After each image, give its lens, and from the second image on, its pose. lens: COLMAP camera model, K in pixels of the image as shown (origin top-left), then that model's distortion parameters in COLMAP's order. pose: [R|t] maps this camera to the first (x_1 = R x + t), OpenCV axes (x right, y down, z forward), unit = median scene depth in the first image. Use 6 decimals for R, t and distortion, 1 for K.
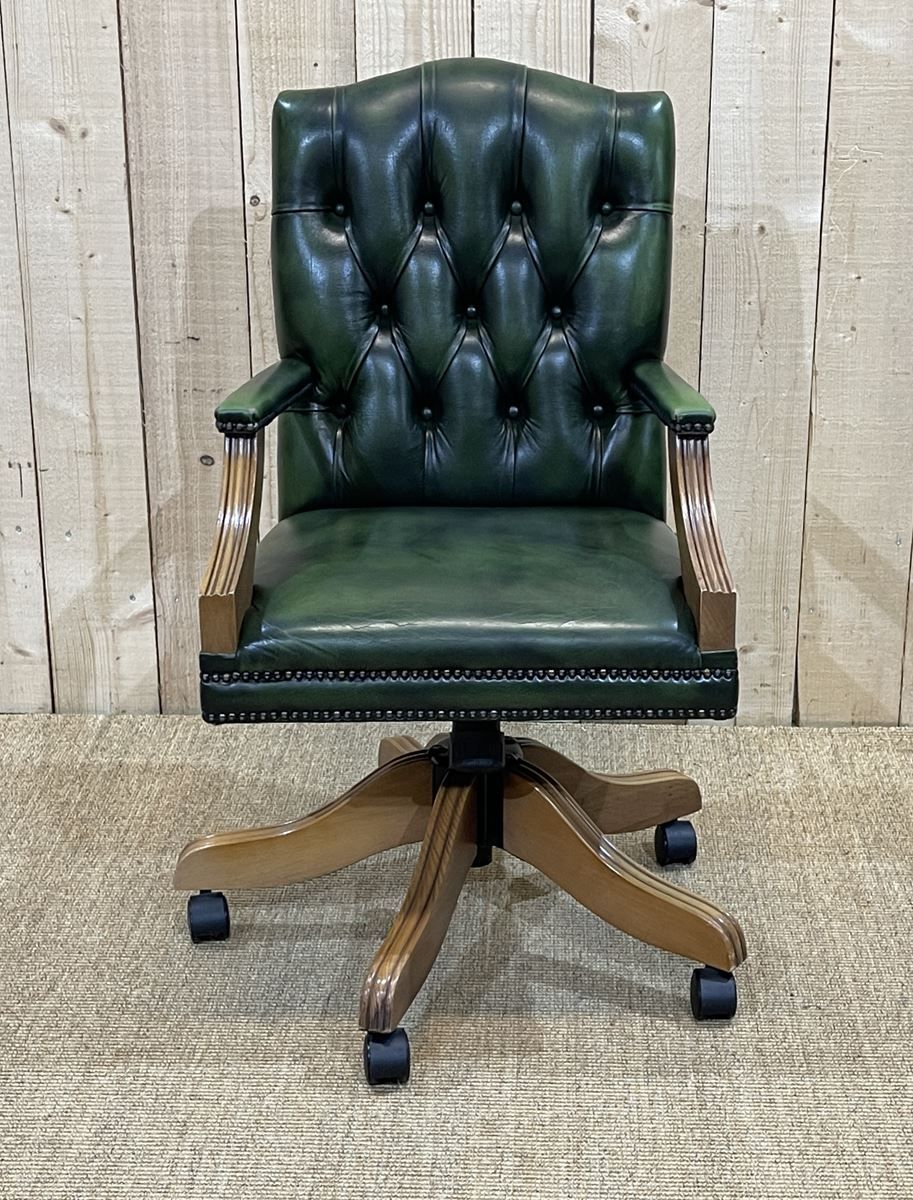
lens RADIAL K [[2212.6, 0, 521.2], [0, 2212.6, 632.1], [0, 0, 1]] dist [0.087469, 0.000000]
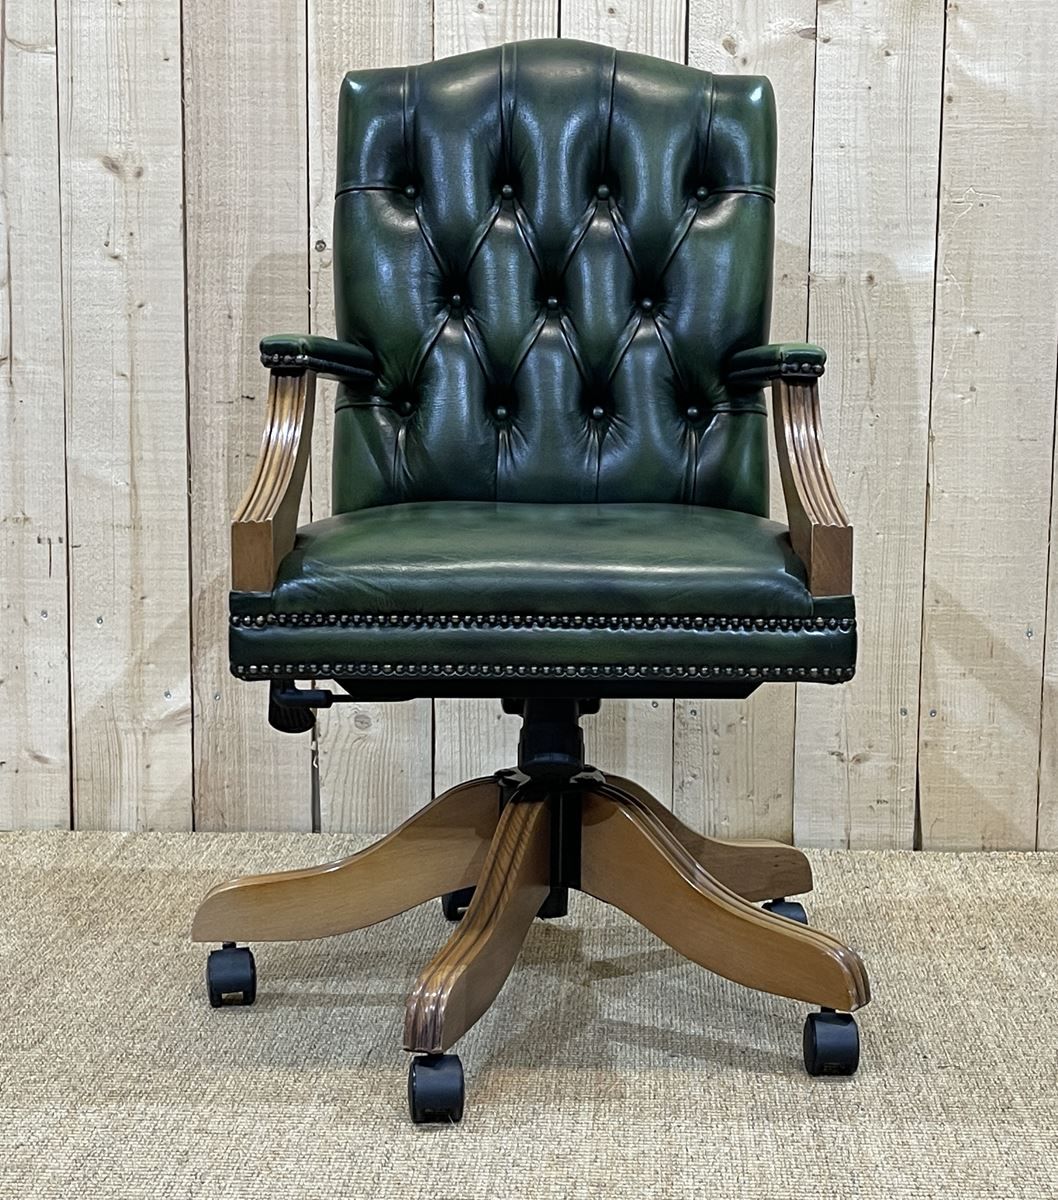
lens RADIAL K [[2299.5, 0, 596.0], [0, 2299.5, 597.5], [0, 0, 1]] dist [0.092140, 0.000000]
pose [[0.999940, 0.008367, -0.007113, 0.002686], [-0.009713, 0.976057, -0.217297, 0.157932], [0.005124, 0.217353, 0.976080, 0.097932]]
